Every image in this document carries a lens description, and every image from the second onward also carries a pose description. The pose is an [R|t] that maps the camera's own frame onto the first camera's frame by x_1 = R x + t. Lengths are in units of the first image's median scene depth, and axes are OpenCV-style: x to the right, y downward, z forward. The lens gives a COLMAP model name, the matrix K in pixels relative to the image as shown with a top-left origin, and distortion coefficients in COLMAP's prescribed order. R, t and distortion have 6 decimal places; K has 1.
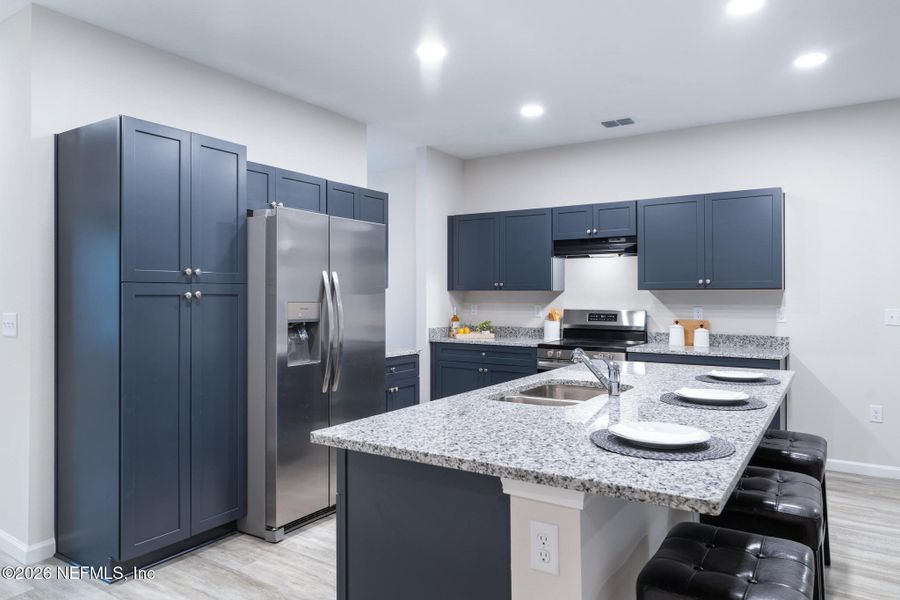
lens RADIAL K [[595.8, 0, 451.7], [0, 595.8, 292.8], [0, 0, 1]] dist [-0.003616, 0.003299]
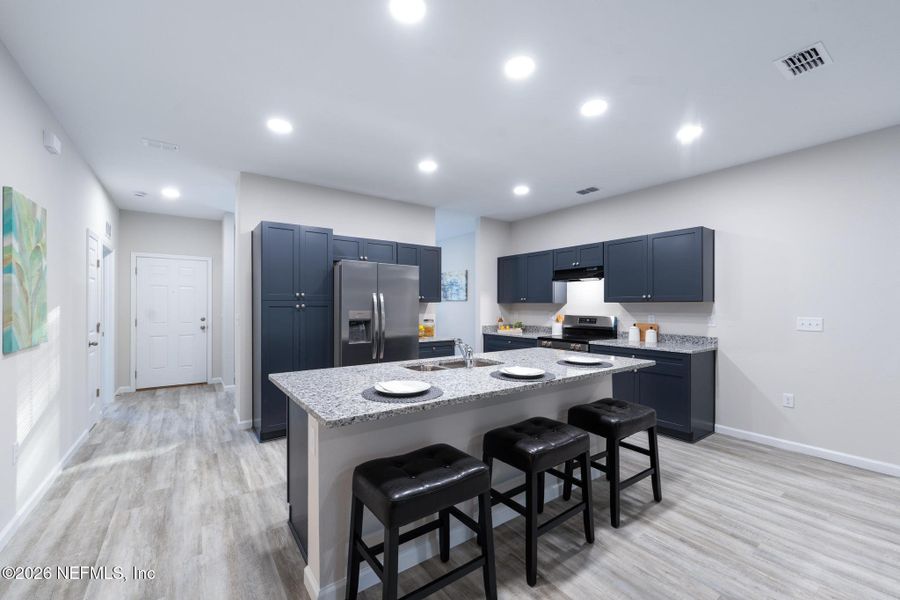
lens RADIAL K [[364.4, 0, 449.4], [0, 364.4, 306.0], [0, 0, 1]] dist [0.001679, -0.000328]
pose [[0.932887, 0.000308, -0.360168, 0.296705], [0.001929, 0.999981, 0.005850, -0.002398], [0.360163, -0.006152, 0.932869, 0.020456]]
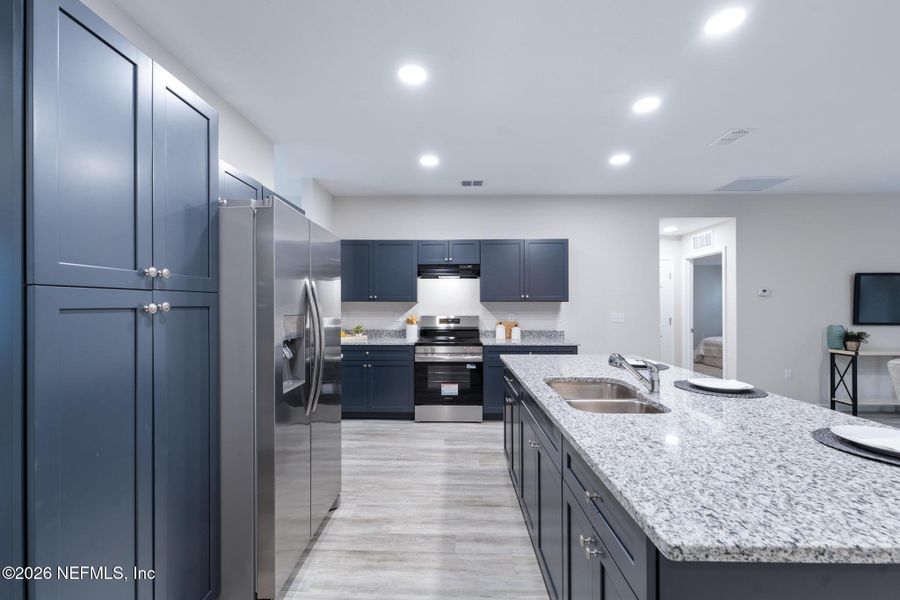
lens RADIAL K [[364.4, 0, 448.7], [0, 364.4, 303.8], [0, 0, 1]] dist [0.001679, -0.000328]
pose [[0.851283, 0.001105, 0.524706, -0.230938], [-0.002281, 0.999996, 0.001594, -0.001272], [-0.524702, -0.002553, 0.851282, 0.303937]]
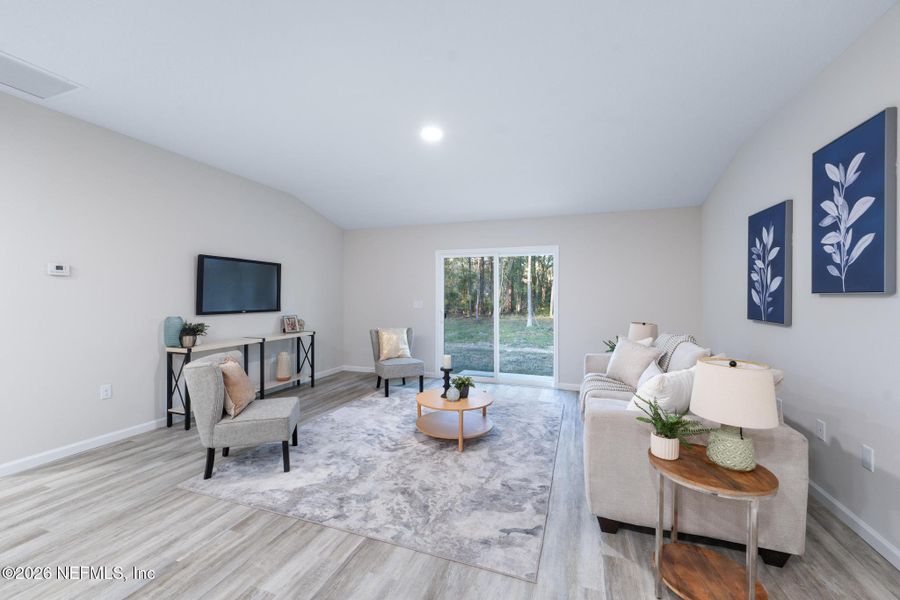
lens RADIAL K [[364.4, 0, 449.6], [0, 364.4, 295.5], [0, 0, 1]] dist [0.001679, -0.000328]
pose [[-0.235325, -0.002963, 0.971912, 0.259424], [-0.010803, 0.999942, 0.000433, 0.003054], [-0.971857, -0.010397, -0.235343, 0.205593]]
